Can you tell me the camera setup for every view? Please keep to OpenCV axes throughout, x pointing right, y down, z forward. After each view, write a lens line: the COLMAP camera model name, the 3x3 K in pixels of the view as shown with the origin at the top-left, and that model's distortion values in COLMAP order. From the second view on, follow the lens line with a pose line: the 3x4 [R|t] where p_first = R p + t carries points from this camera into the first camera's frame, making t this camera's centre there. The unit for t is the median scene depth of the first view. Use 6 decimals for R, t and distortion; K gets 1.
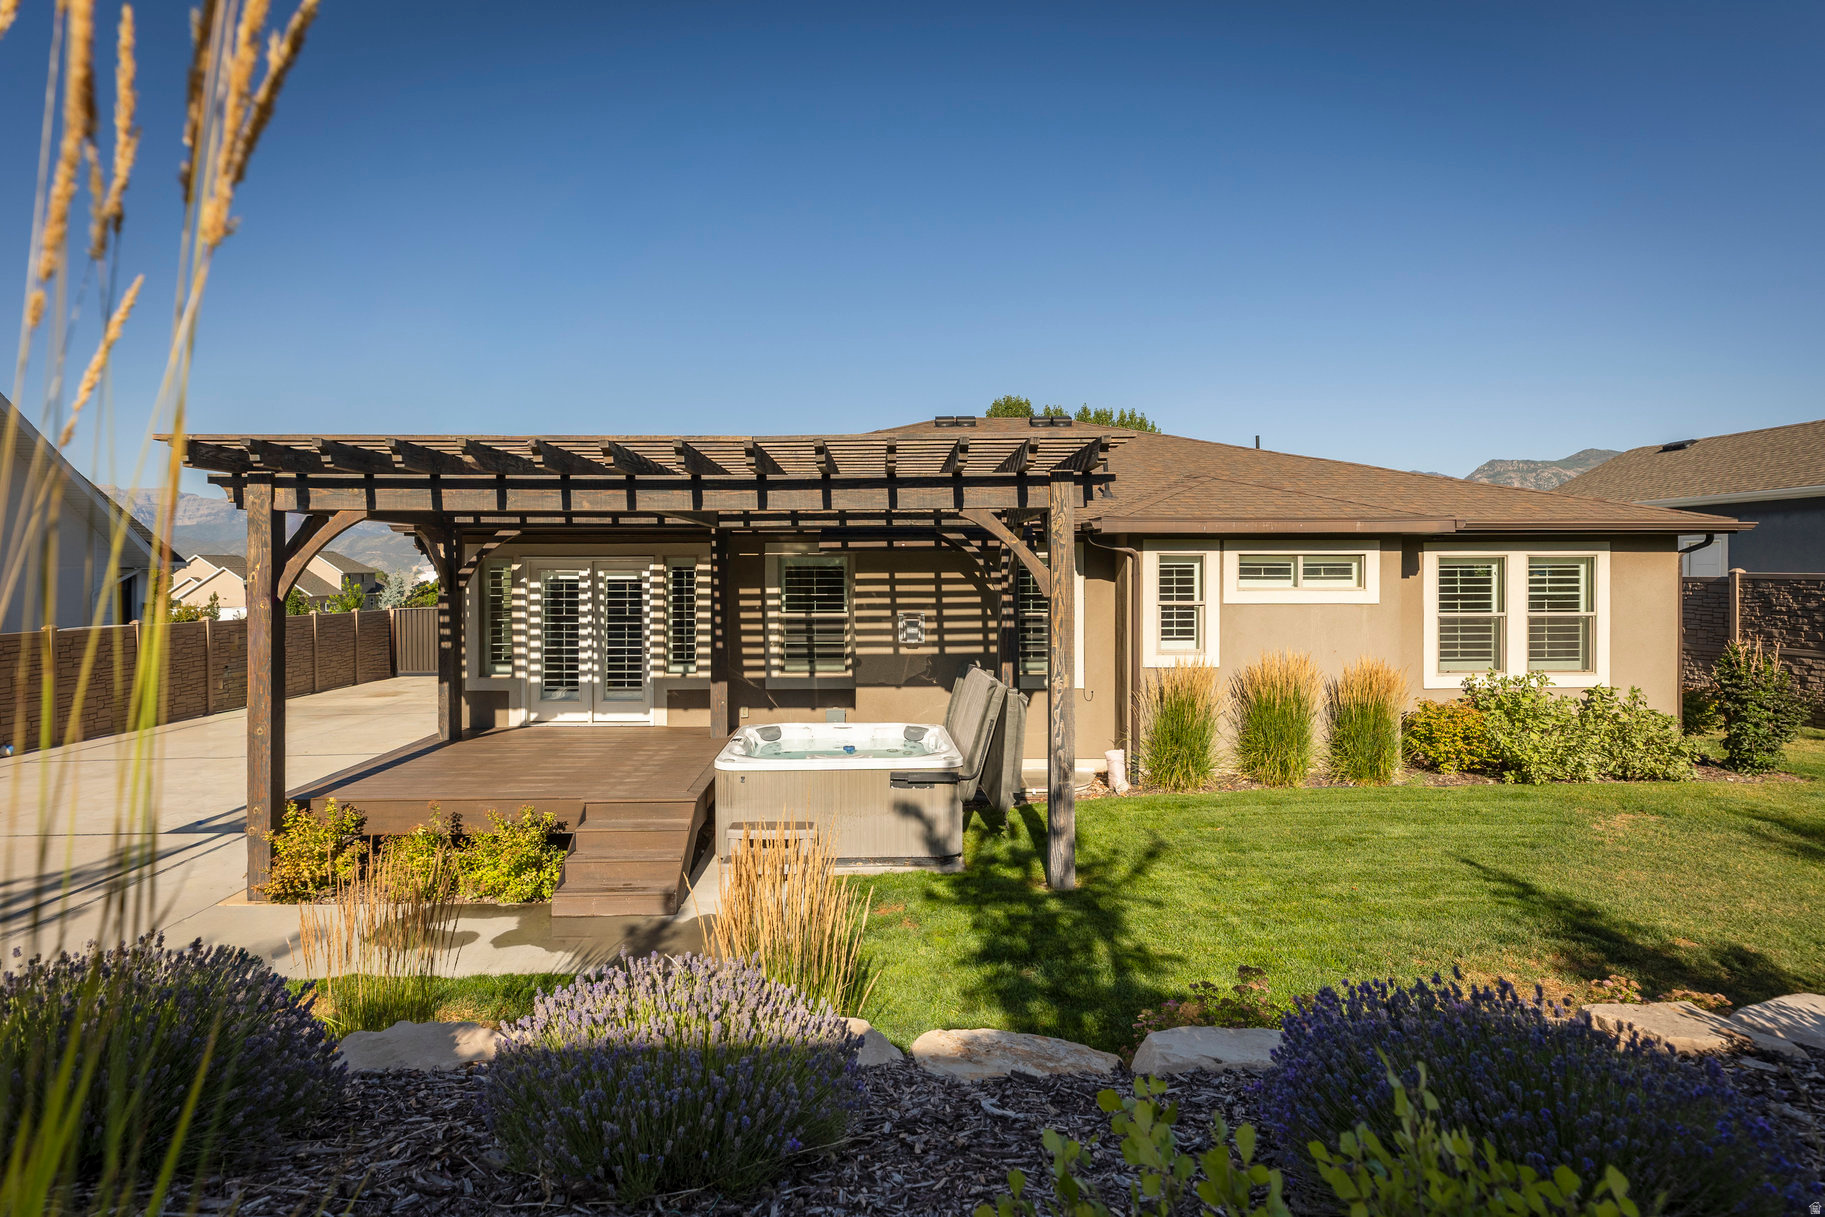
lens RADIAL K [[940.5, 0, 879.6], [0, 940.5, 584.7], [0, 0, 1]] dist [-0.000705, -0.000603]
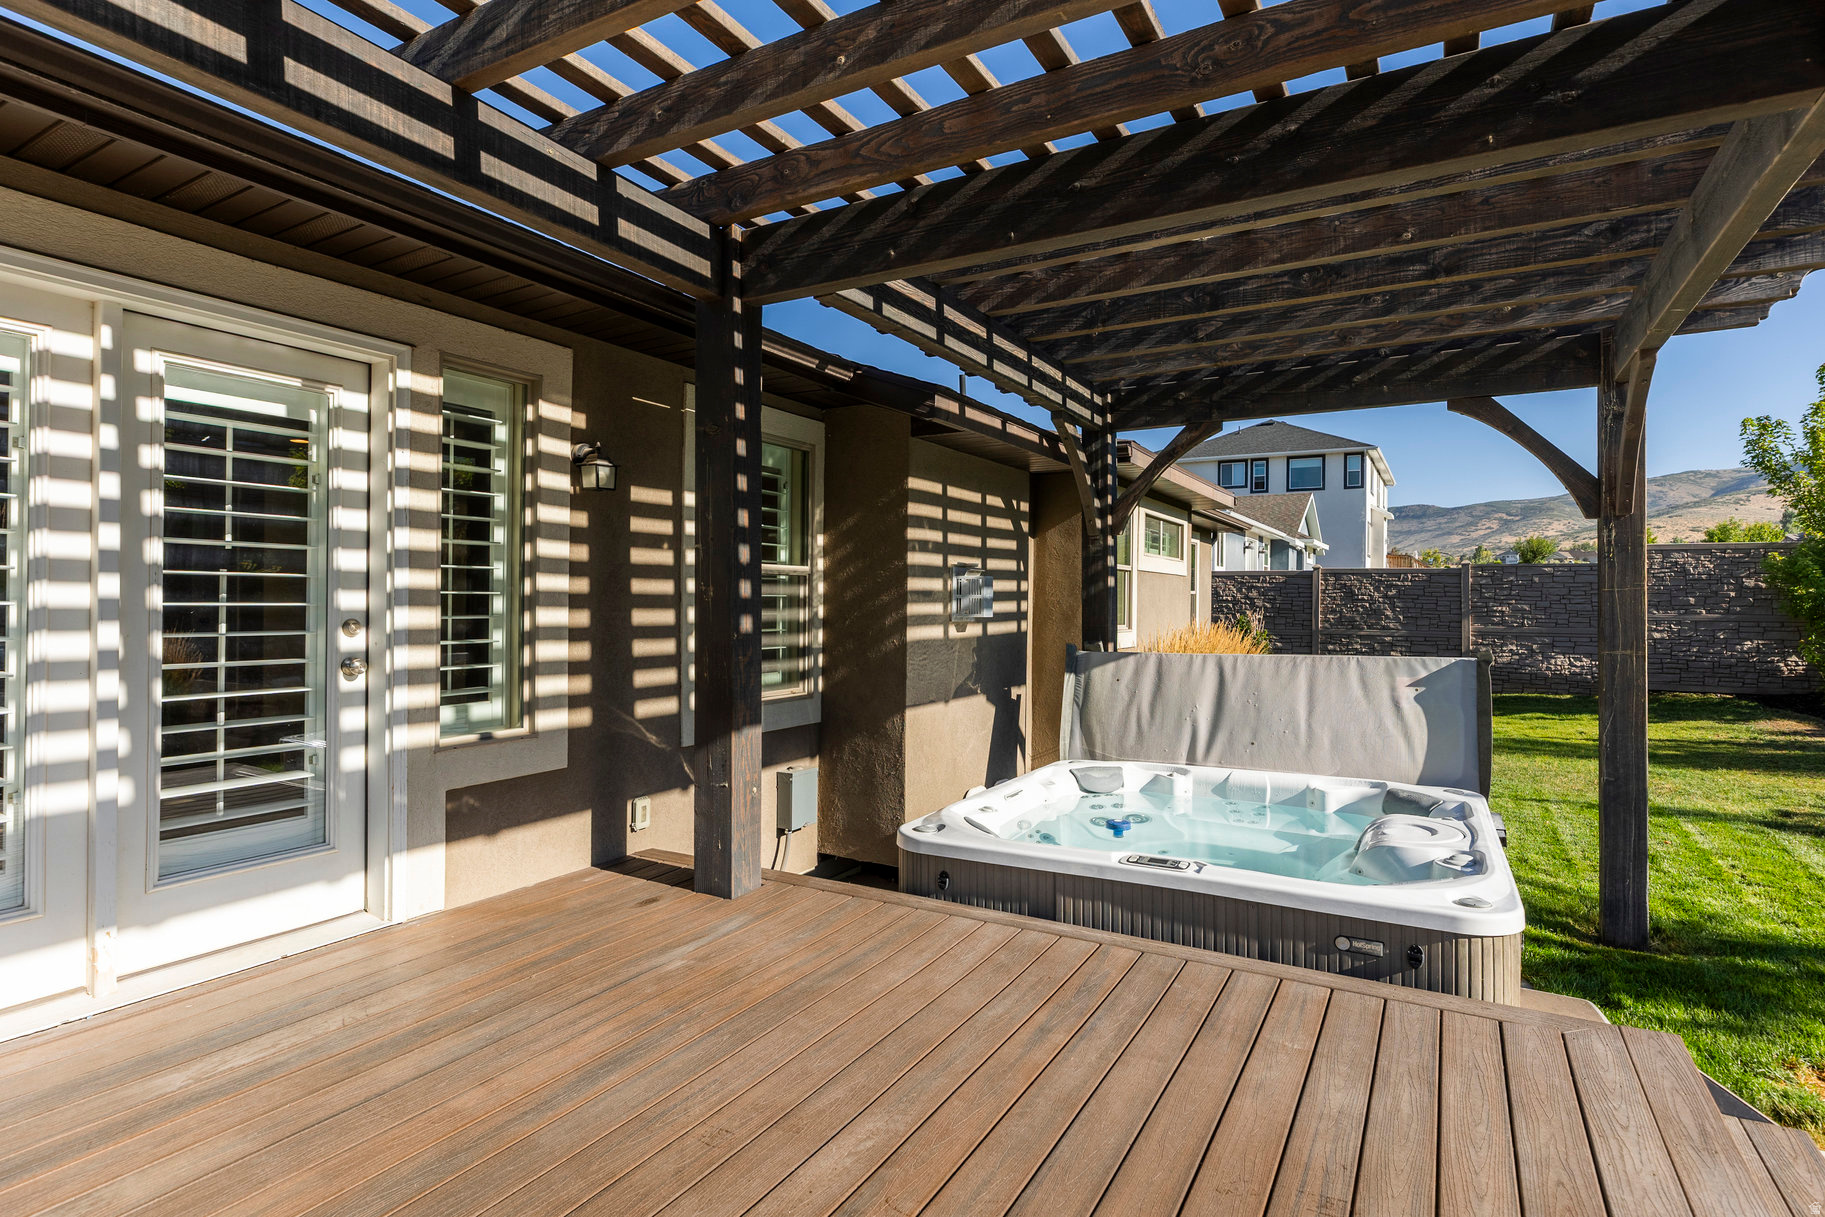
lens RADIAL K [[904.8, 0, 937.3], [0, 904.8, 601.5], [0, 0, 1]] dist [0.001035, -0.000897]
pose [[0.497714, 0.008190, 0.867303, -0.426488], [-0.002762, 0.999965, -0.007857, 0.056626], [-0.867337, 0.001515, 0.497719, 0.750975]]
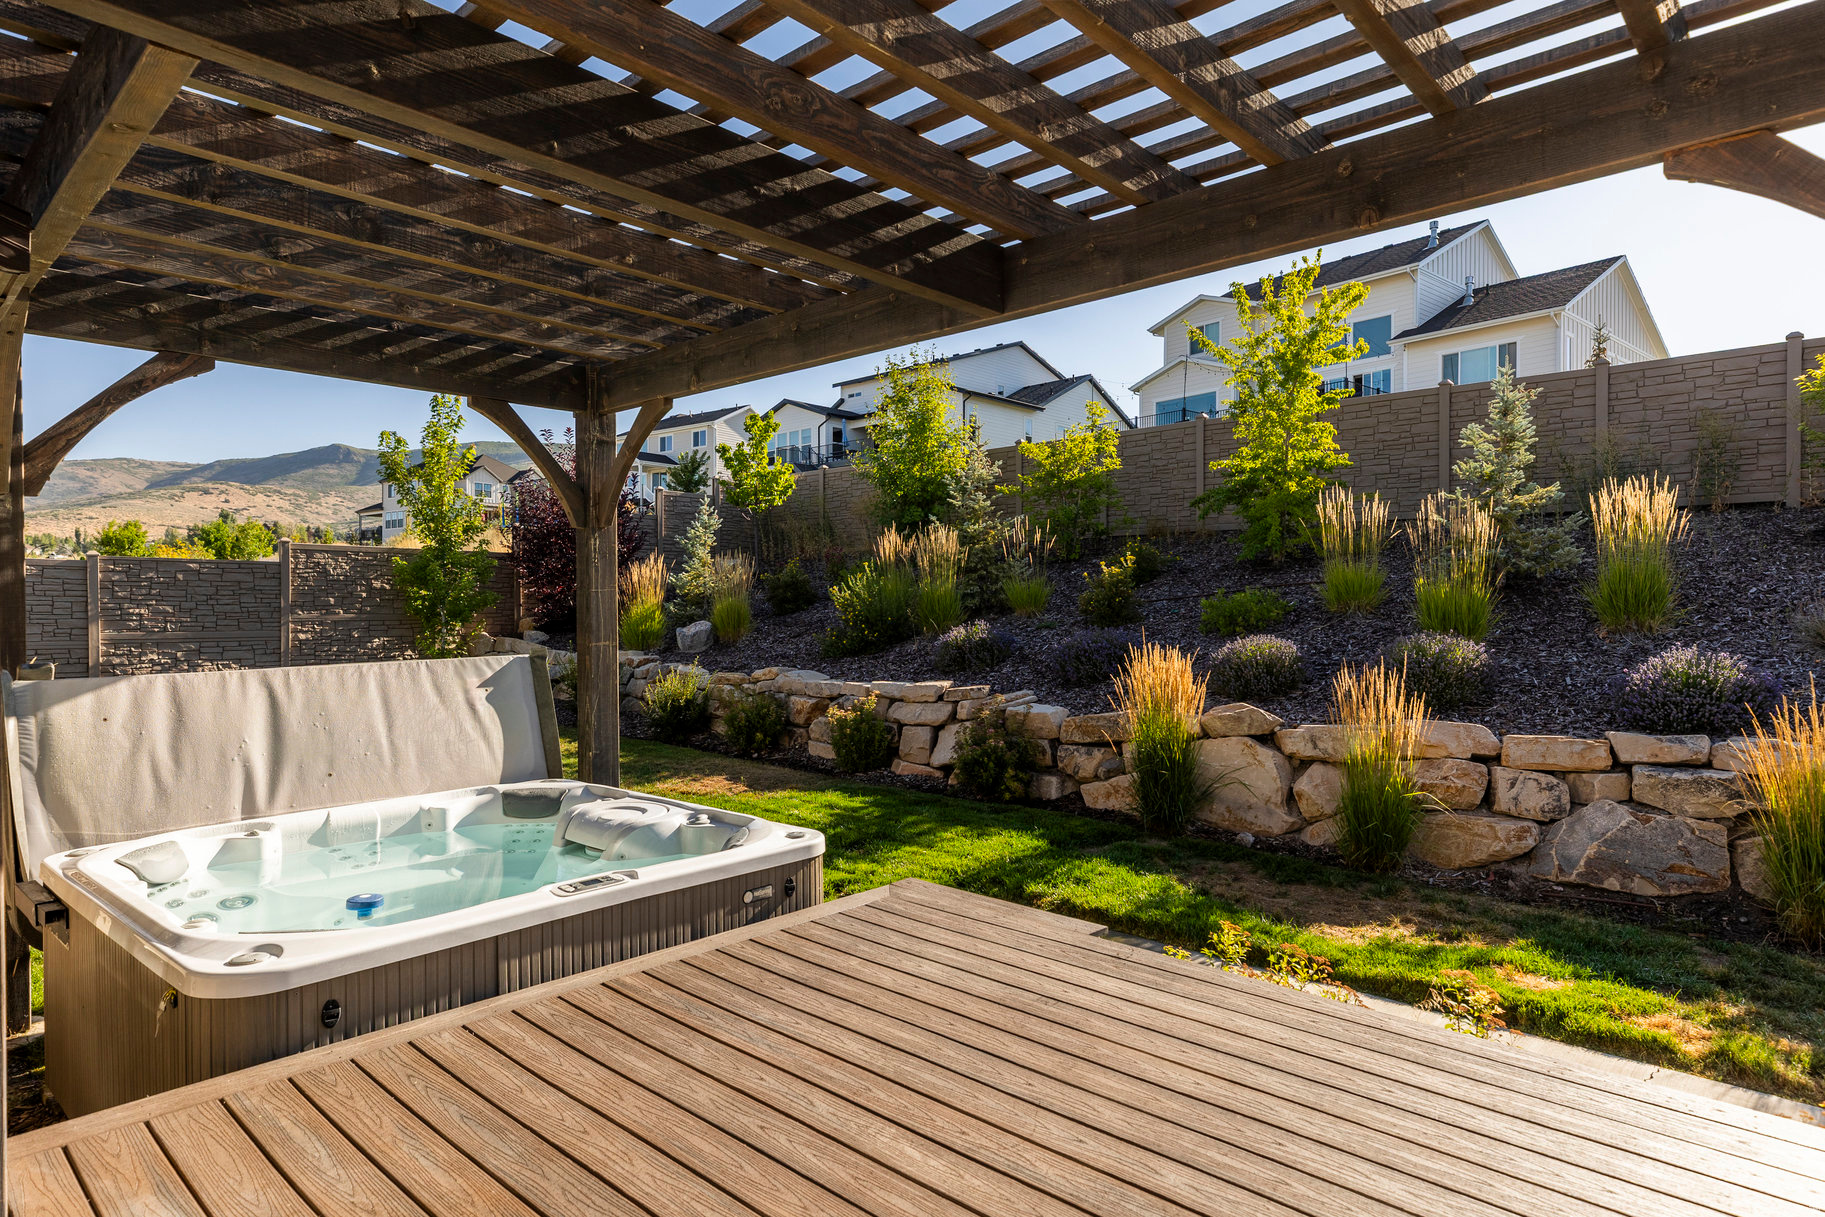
lens RADIAL K [[1054.7, 0, 885.6], [0, 1054.7, 621.8], [0, 0, 1]] dist [-0.005622, -0.001368]
pose [[-0.717871, -0.003877, 0.696165, -0.415654], [0.009417, 0.999839, 0.015279, 0.056925], [-0.696112, 0.017524, -0.717719, 1.000514]]
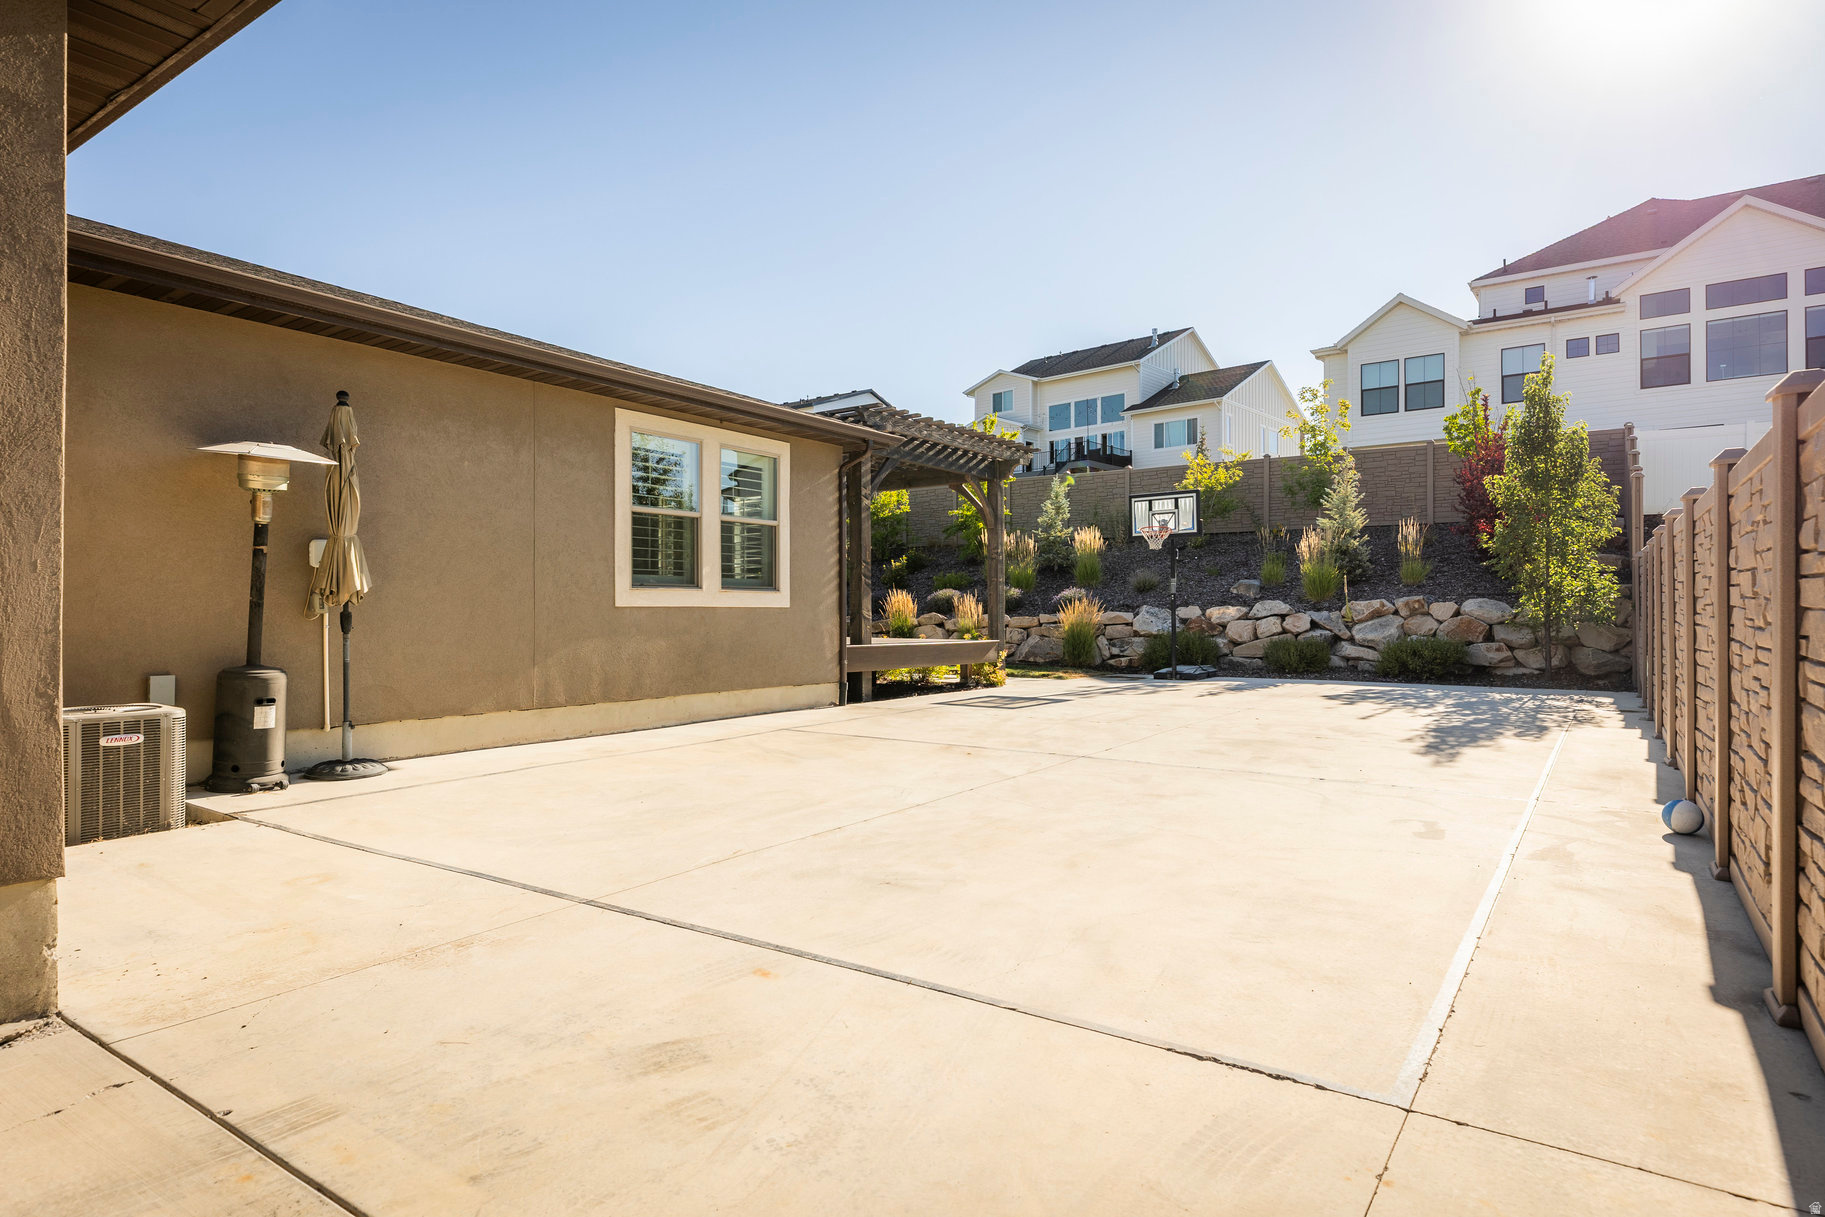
lens RADIAL K [[1054.7, 0, 920.0], [0, 1054.7, 607.4], [0, 0, 1]] dist [-0.005622, -0.001368]
pose [[-0.820730, 0.012246, 0.571185, -1.207600], [0.012564, 0.999915, -0.003385, 0.127980], [-0.571178, 0.004398, -0.820814, 1.946602]]
